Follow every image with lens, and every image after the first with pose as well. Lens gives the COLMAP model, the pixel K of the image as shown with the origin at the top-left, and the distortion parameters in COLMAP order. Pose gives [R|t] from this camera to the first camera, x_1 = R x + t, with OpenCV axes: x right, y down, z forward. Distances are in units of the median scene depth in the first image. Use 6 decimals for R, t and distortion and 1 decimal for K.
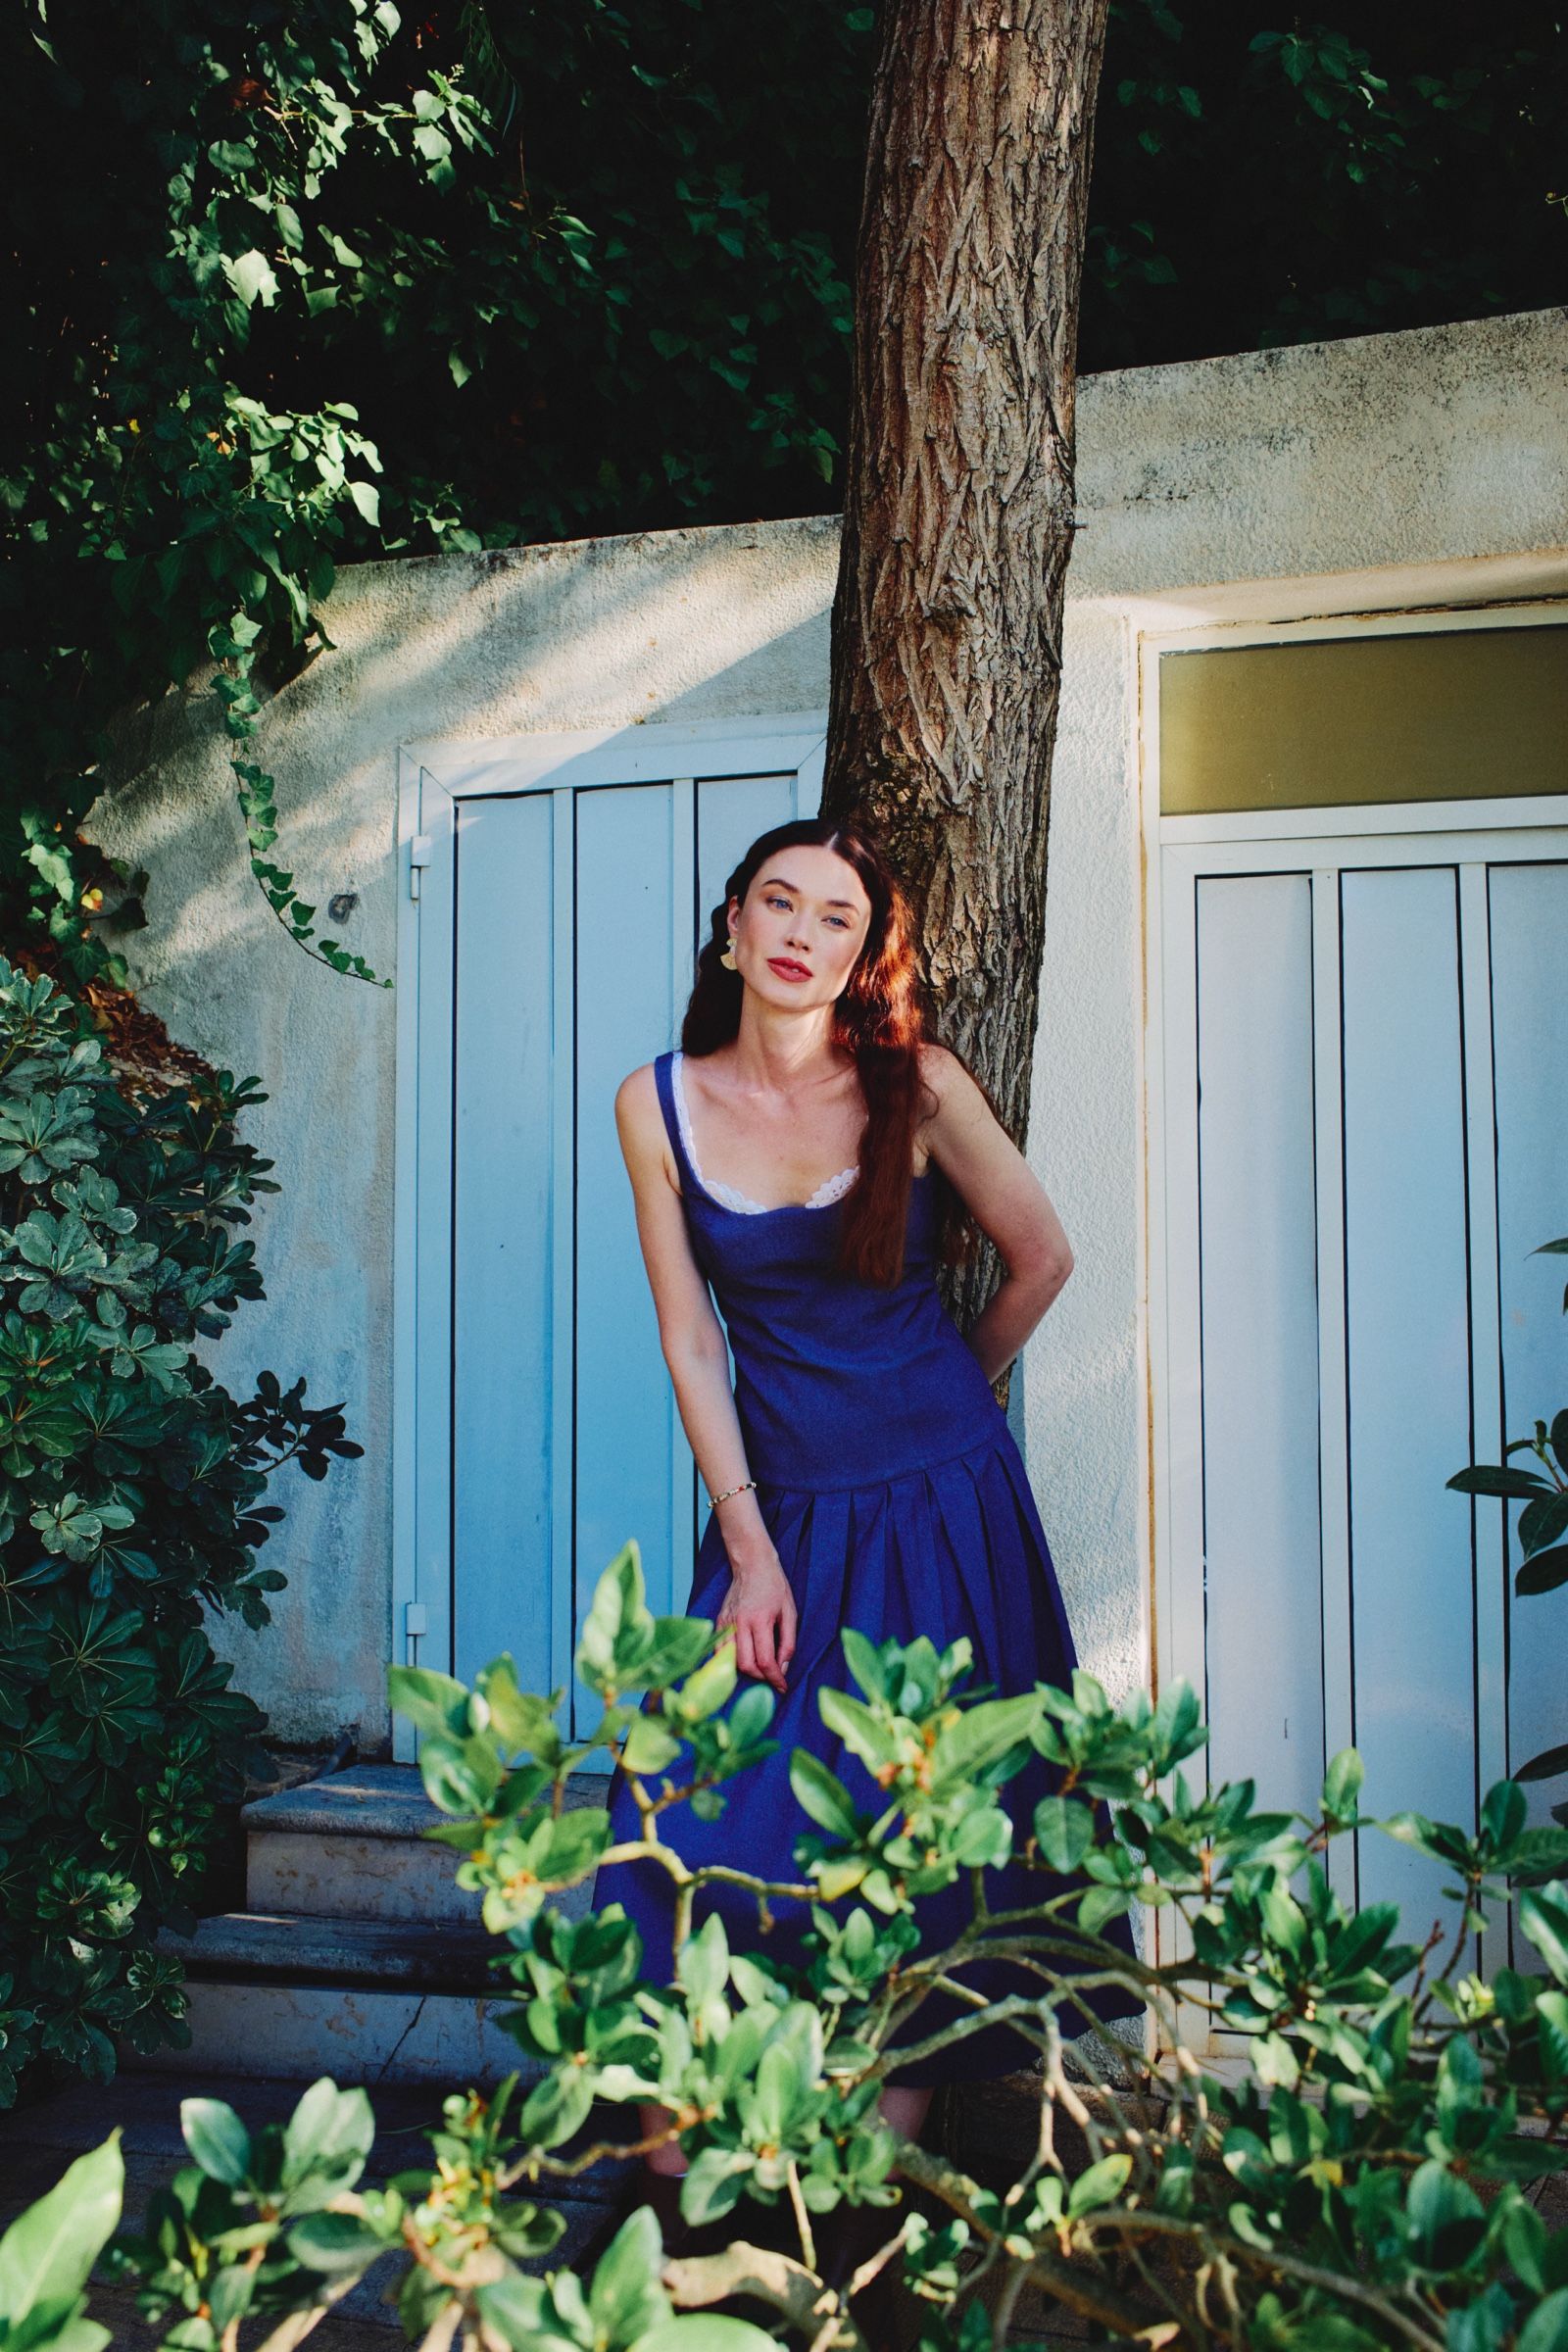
lens RADIAL K [[2337.8, 0, 784.0], [0, 2337.8, 1176.0], [0, 0, 1]] dist [-0.060621, 0.100947]
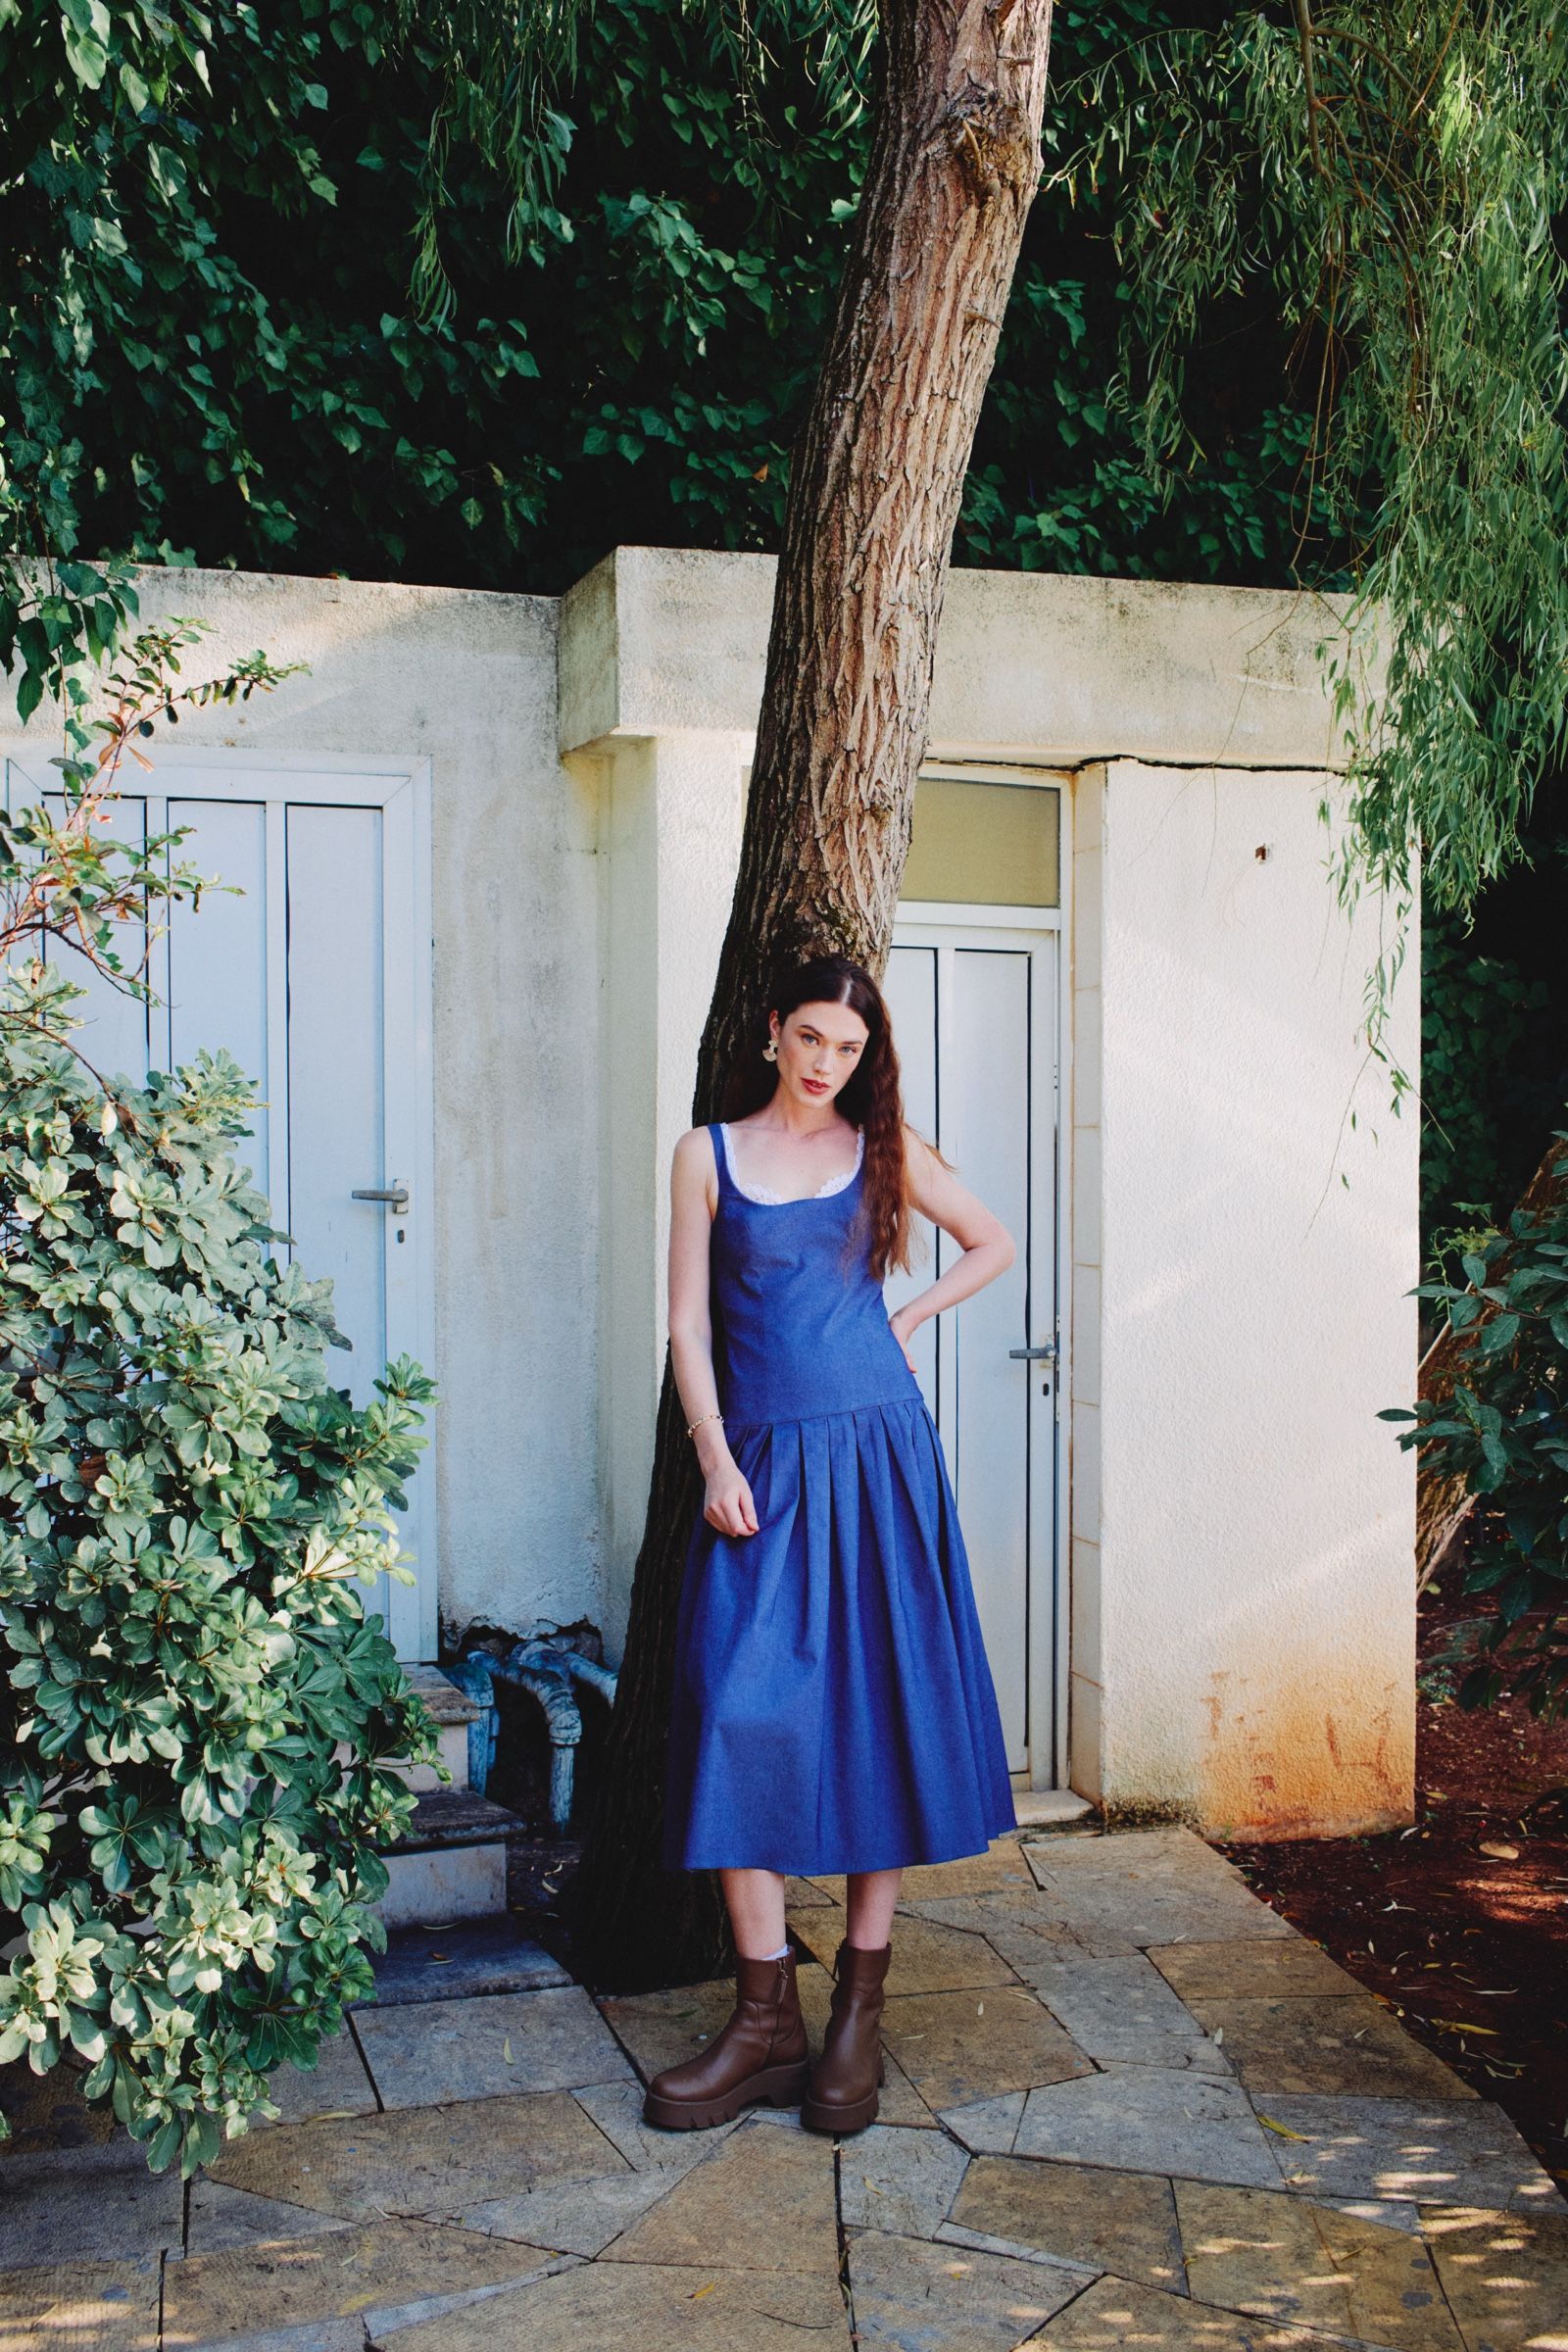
lens RADIAL K [[2337.8, 0, 784.0], [0, 2337.8, 1176.0], [0, 0, 1]] dist [-0.060621, 0.100947]
pose [[0.816749, -0.003270, 0.576983, -0.776455], [-0.037232, 0.997601, 0.058357, -0.101118], [-0.575790, -0.069145, 0.814669, -0.114948]]
